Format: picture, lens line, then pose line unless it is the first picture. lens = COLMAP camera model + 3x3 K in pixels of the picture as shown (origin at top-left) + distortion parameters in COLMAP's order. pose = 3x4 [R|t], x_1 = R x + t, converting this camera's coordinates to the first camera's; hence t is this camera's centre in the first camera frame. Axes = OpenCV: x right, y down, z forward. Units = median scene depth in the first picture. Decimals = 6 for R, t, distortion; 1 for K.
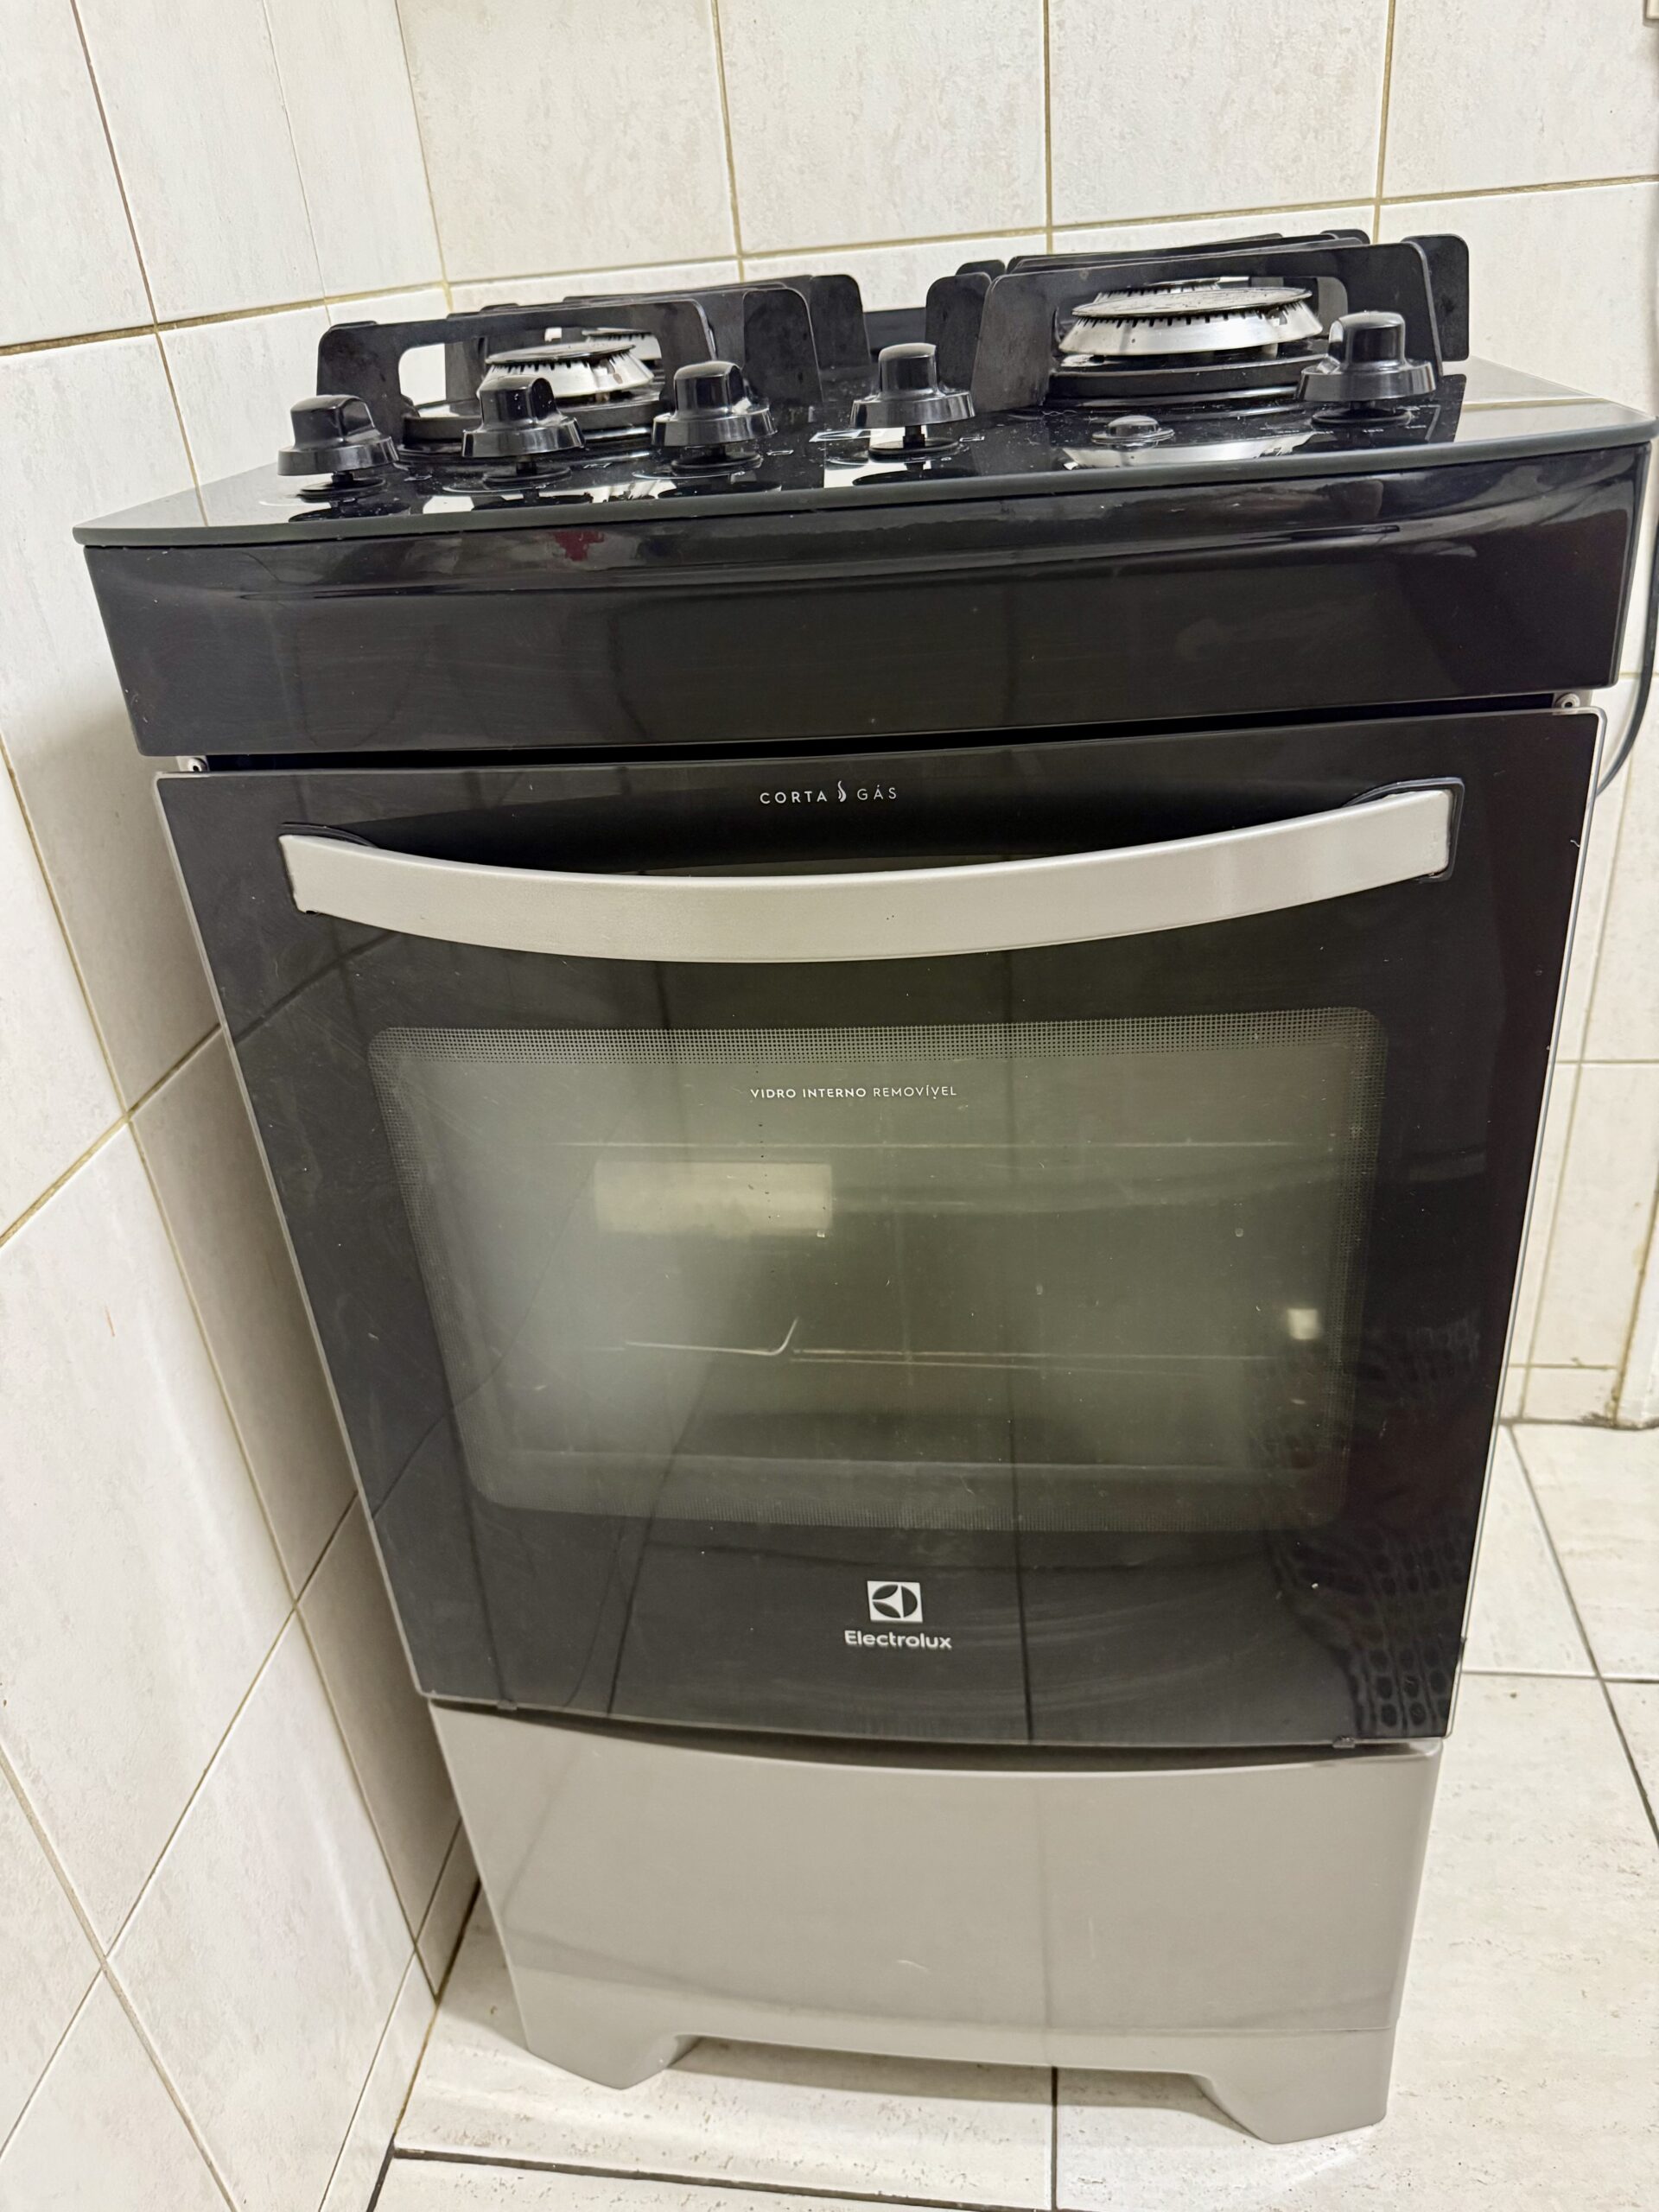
lens RADIAL K [[1624.6, 0, 830.9], [0, 1624.6, 1105.4], [0, 0, 1]] dist [-0.006723, -0.015579]
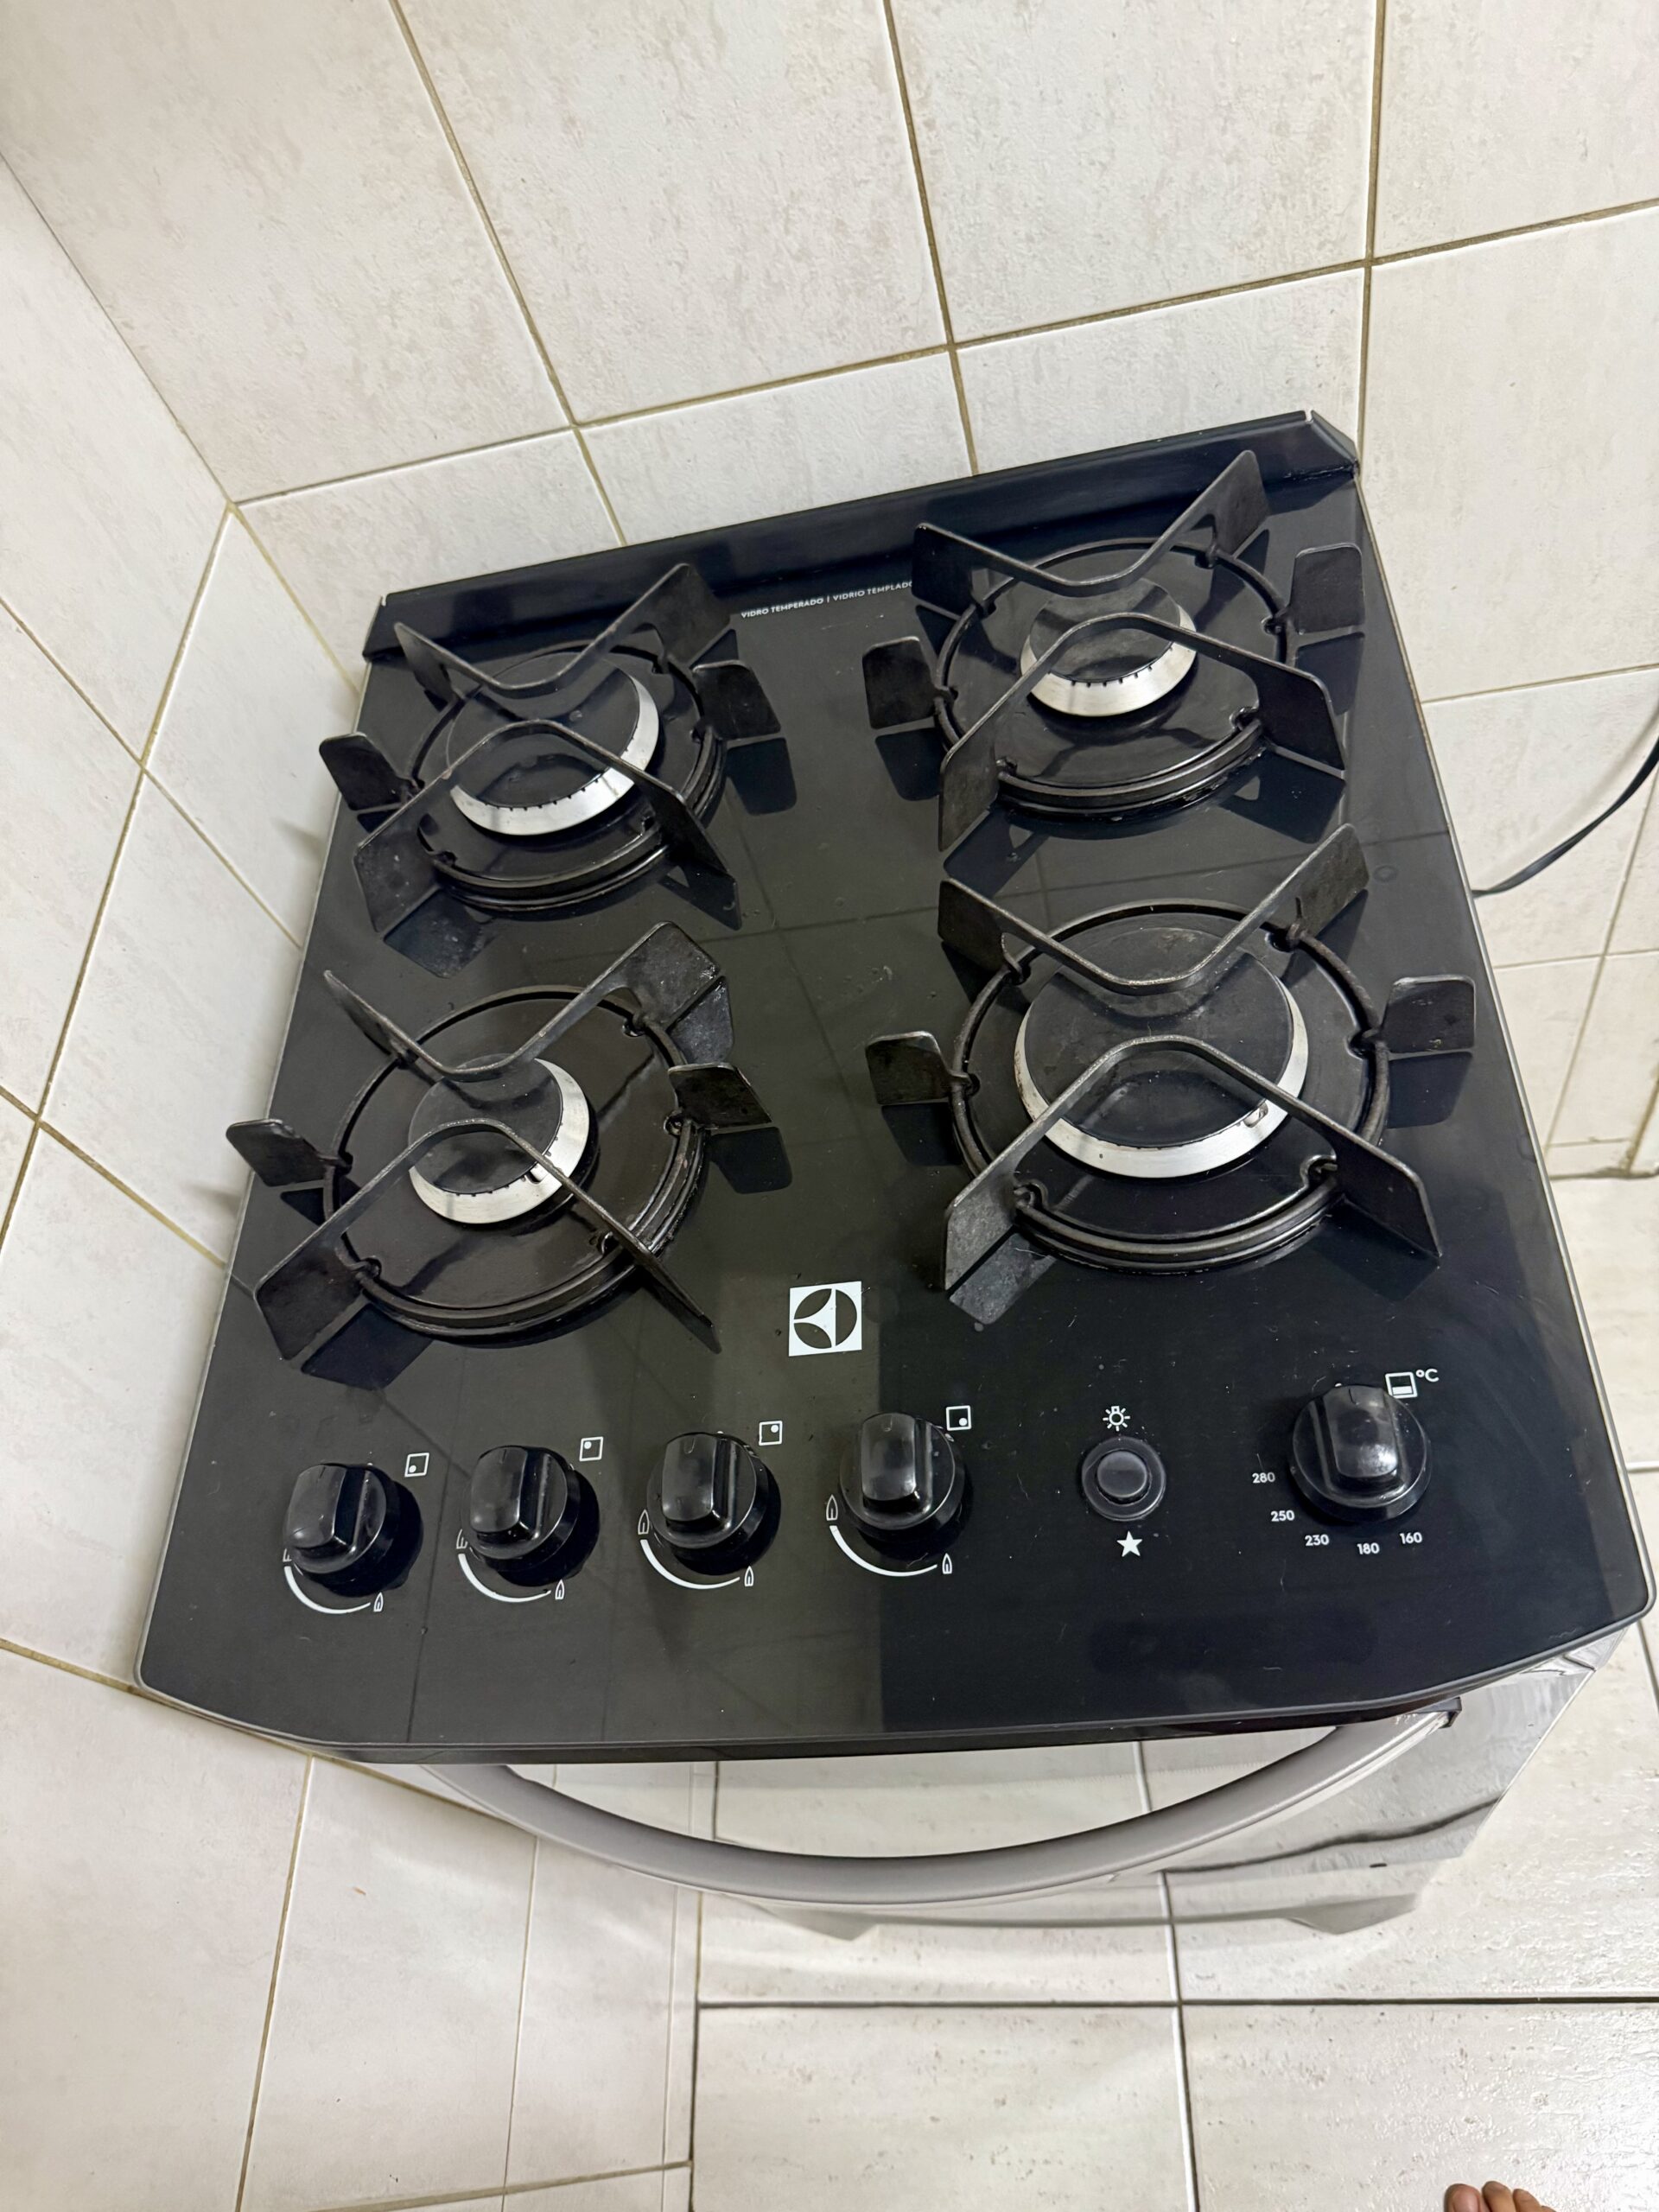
lens RADIAL K [[1624.6, 0, 827.2], [0, 1624.6, 1104.8], [0, 0, 1]] dist [-0.006723, -0.015579]
pose [[0.981718, -0.178089, -0.067187, 0.065269], [0.188598, 0.862450, 0.469693, -0.629078], [-0.025702, -0.473777, 0.880270, 0.136118]]
